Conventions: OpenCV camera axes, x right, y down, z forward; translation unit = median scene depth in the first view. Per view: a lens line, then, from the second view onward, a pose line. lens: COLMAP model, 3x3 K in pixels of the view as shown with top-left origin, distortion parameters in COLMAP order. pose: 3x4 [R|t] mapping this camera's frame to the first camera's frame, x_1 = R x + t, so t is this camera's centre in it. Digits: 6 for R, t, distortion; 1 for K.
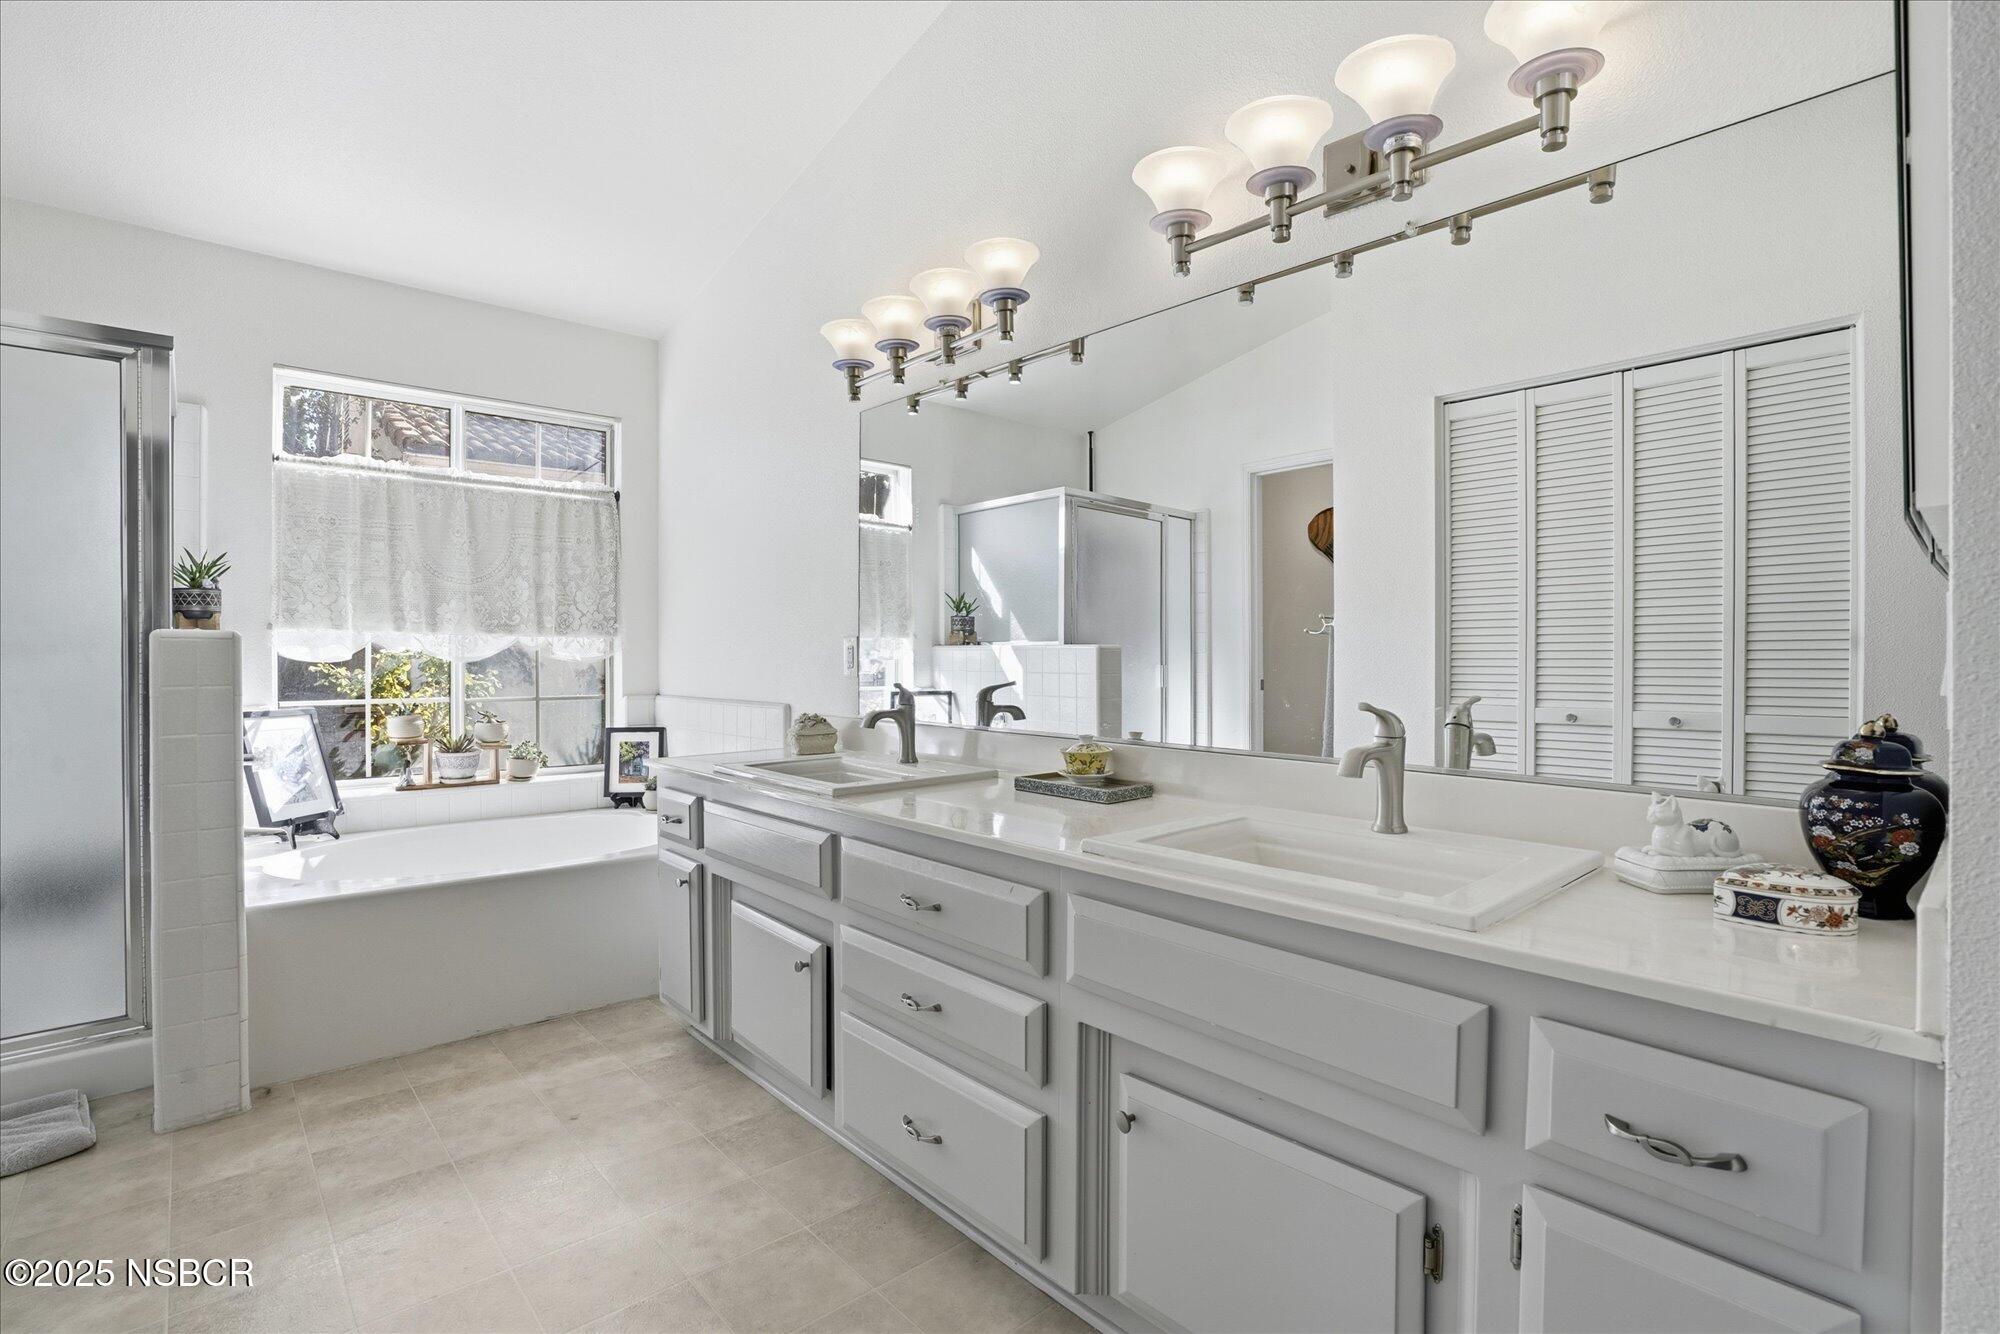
lens RADIAL K [[957.0, 0, 1010.8], [0, 957.0, 650.3], [0, 0, 1]] dist [-0.069804, 0.032086]
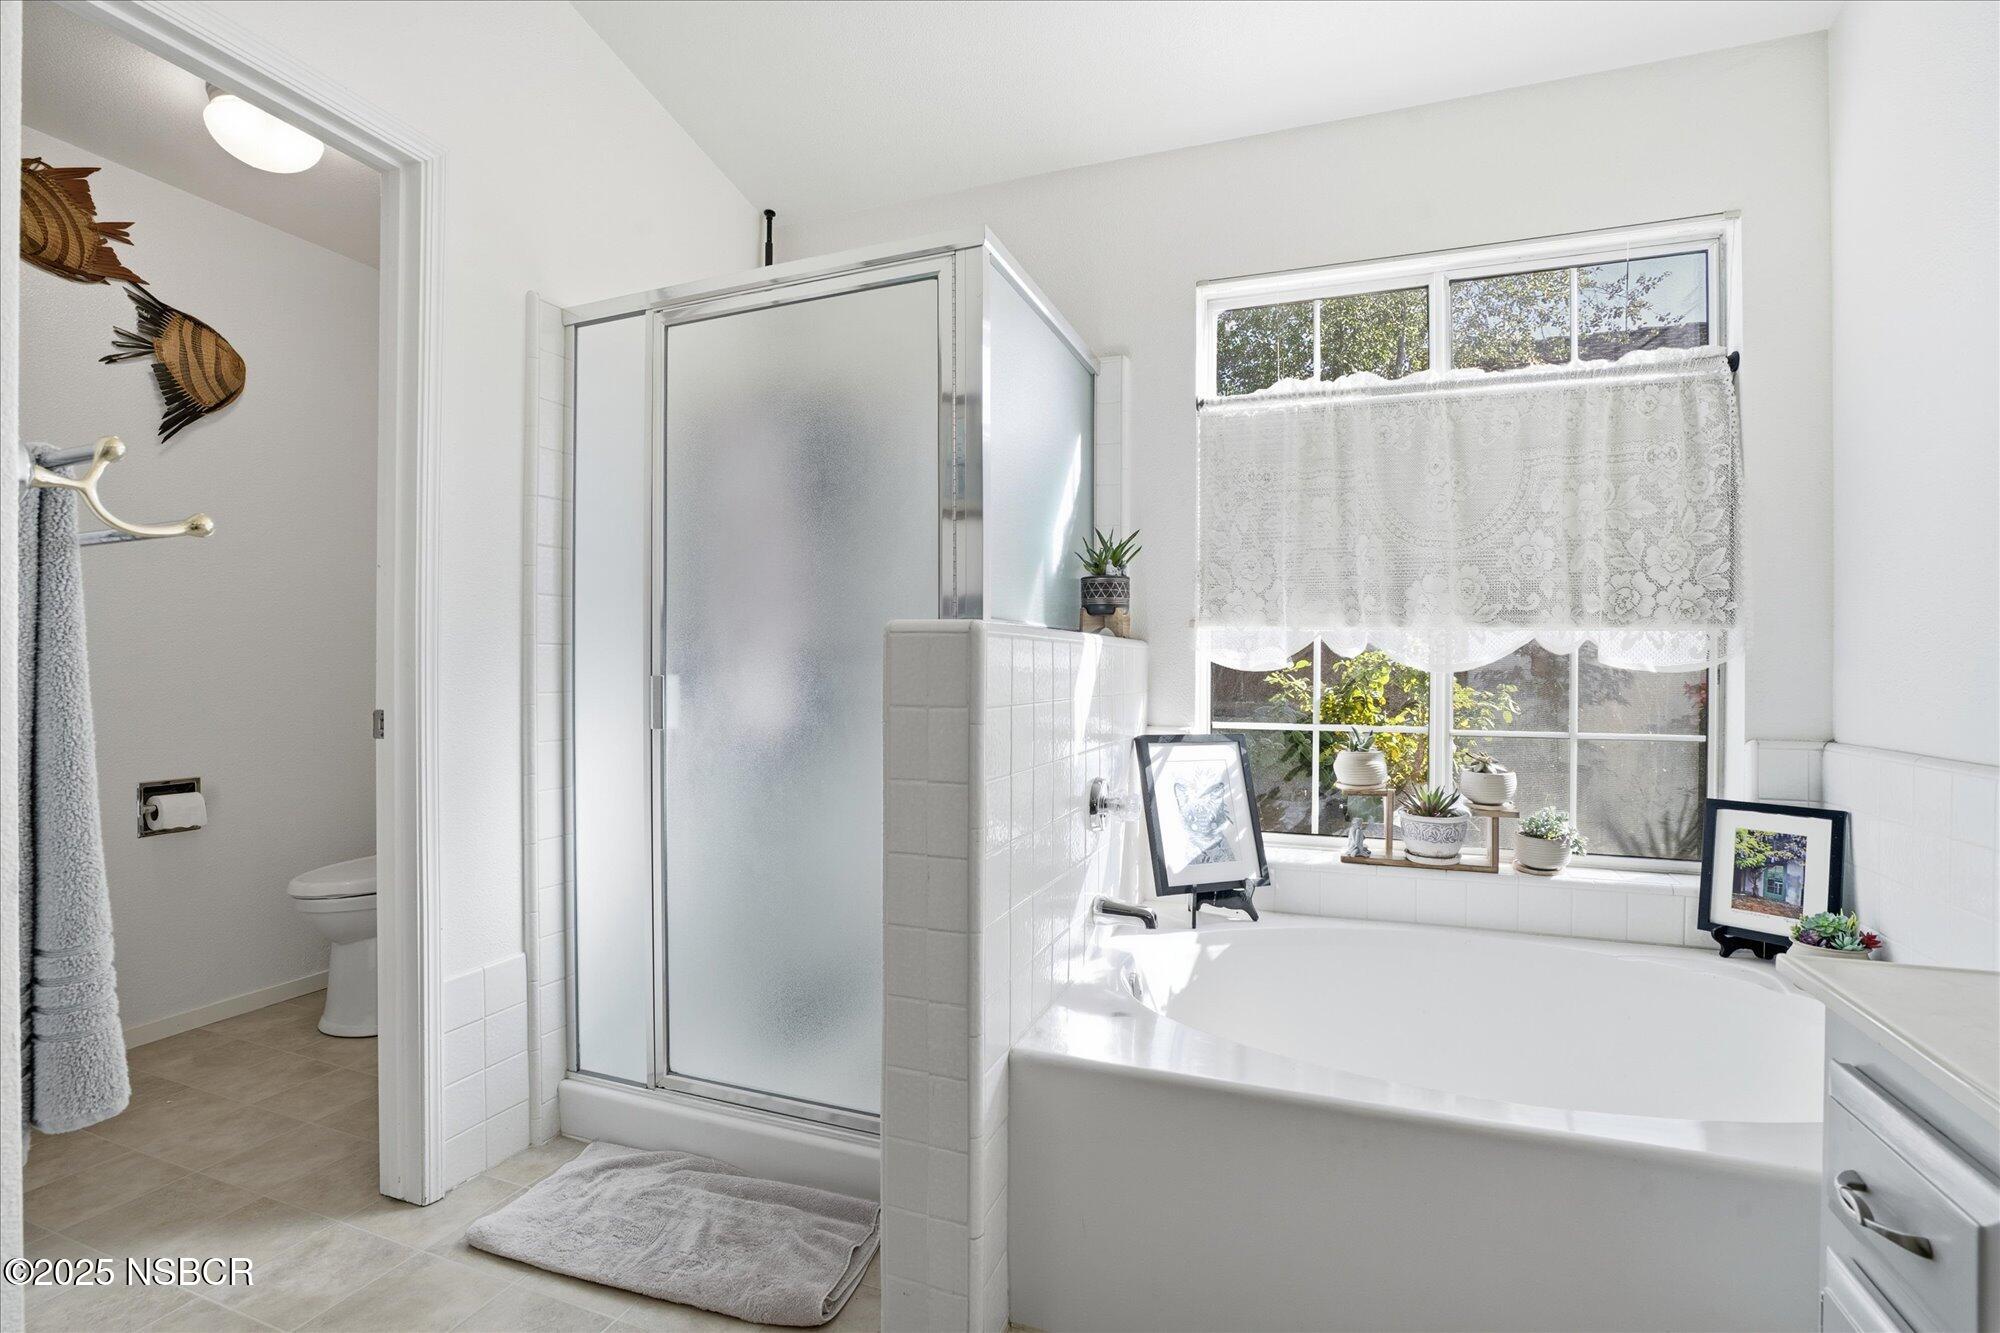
lens RADIAL K [[924.7, 0, 993.7], [0, 924.7, 672.6], [0, 0, 1]] dist [-0.062445, 0.027647]
pose [[0.444976, 0.009679, -0.895490, -0.170397], [0.001245, 0.999934, 0.011426, 0.005290], [0.895541, -0.006199, 0.444935, 0.458366]]
